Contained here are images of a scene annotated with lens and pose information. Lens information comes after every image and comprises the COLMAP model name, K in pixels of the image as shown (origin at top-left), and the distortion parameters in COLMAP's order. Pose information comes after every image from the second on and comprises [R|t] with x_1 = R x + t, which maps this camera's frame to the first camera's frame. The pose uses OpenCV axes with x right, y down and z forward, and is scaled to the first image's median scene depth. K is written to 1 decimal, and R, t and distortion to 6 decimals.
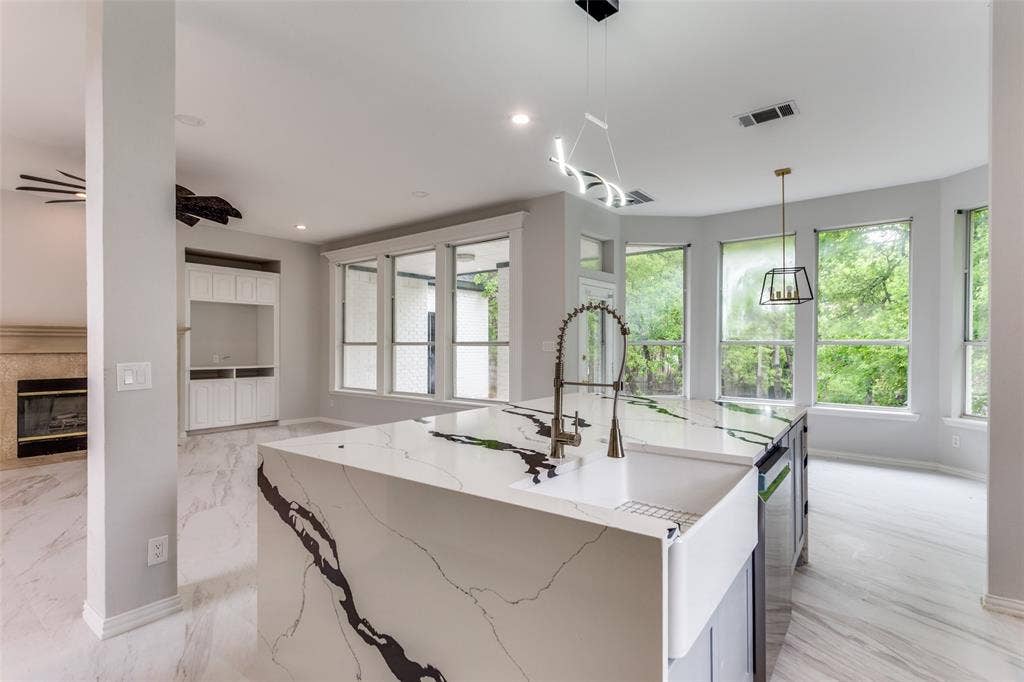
lens RADIAL K [[491.2, 0, 512.9], [0, 491.2, 350.7], [0, 0, 1]] dist [0.008506, -0.004078]
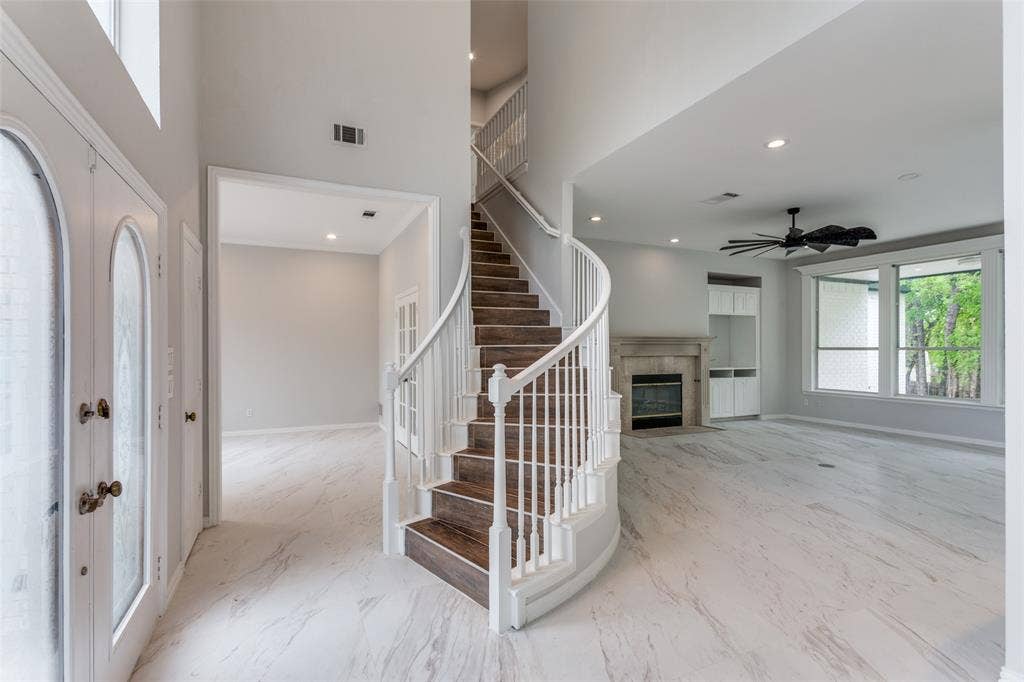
lens RADIAL K [[491.2, 0, 509.5], [0, 491.2, 346.8], [0, 0, 1]] dist [0.008506, -0.004078]
pose [[0.890018, -0.002281, -0.455919, -0.500855], [-0.004786, 0.999886, -0.014346, 0.000678], [0.455900, 0.014950, 0.889906, -0.312598]]
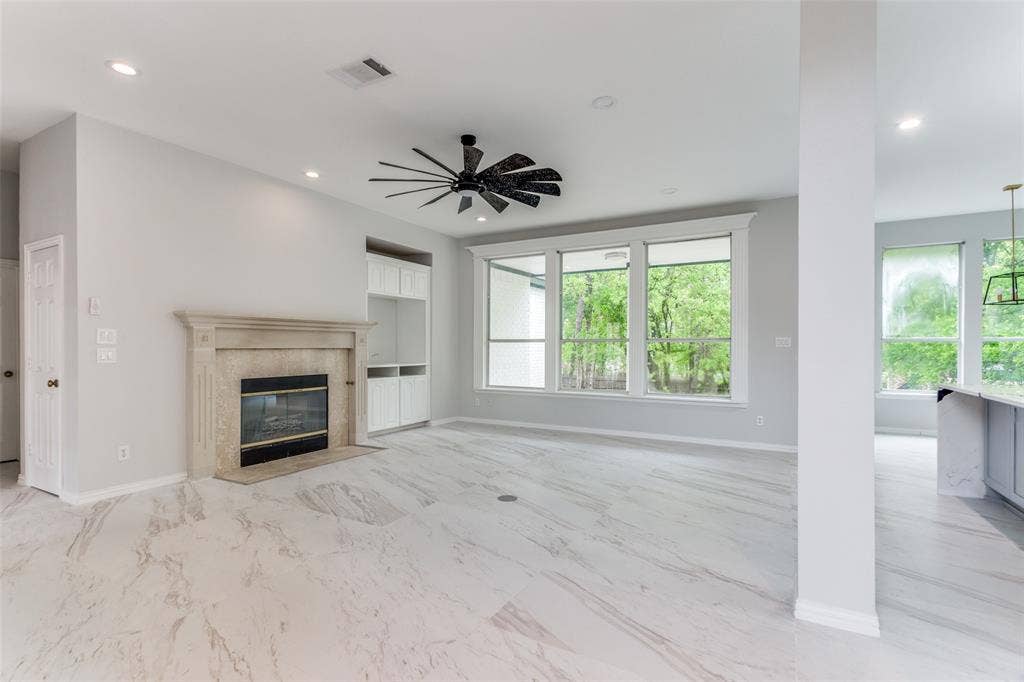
lens RADIAL K [[491.2, 0, 513.6], [0, 491.2, 344.1], [0, 0, 1]] dist [0.008506, -0.004078]
pose [[0.988274, 0.001545, 0.152683, -0.489260], [0.001036, 0.999858, -0.016822, 0.009699], [-0.152687, 0.016783, 0.988132, 0.039879]]
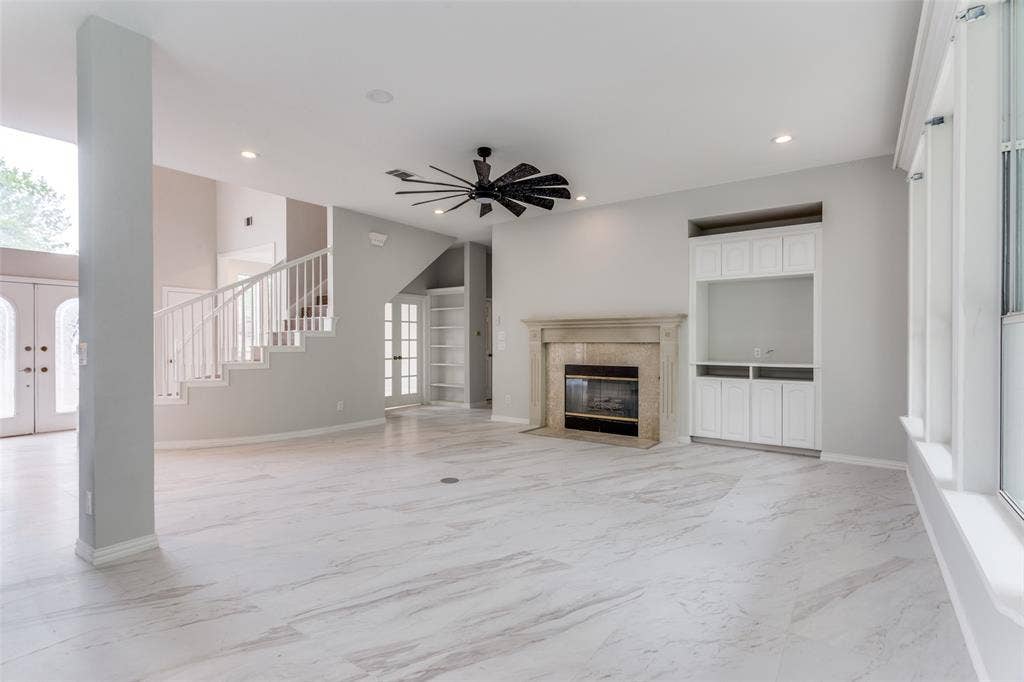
lens RADIAL K [[491.2, 0, 515.4], [0, 491.2, 341.2], [0, 0, 1]] dist [0.008506, -0.004078]
pose [[0.046452, -0.000691, -0.998920, 0.155333], [-0.012893, 0.999916, -0.001291, 0.004306], [0.998837, 0.012939, 0.046440, 0.608882]]
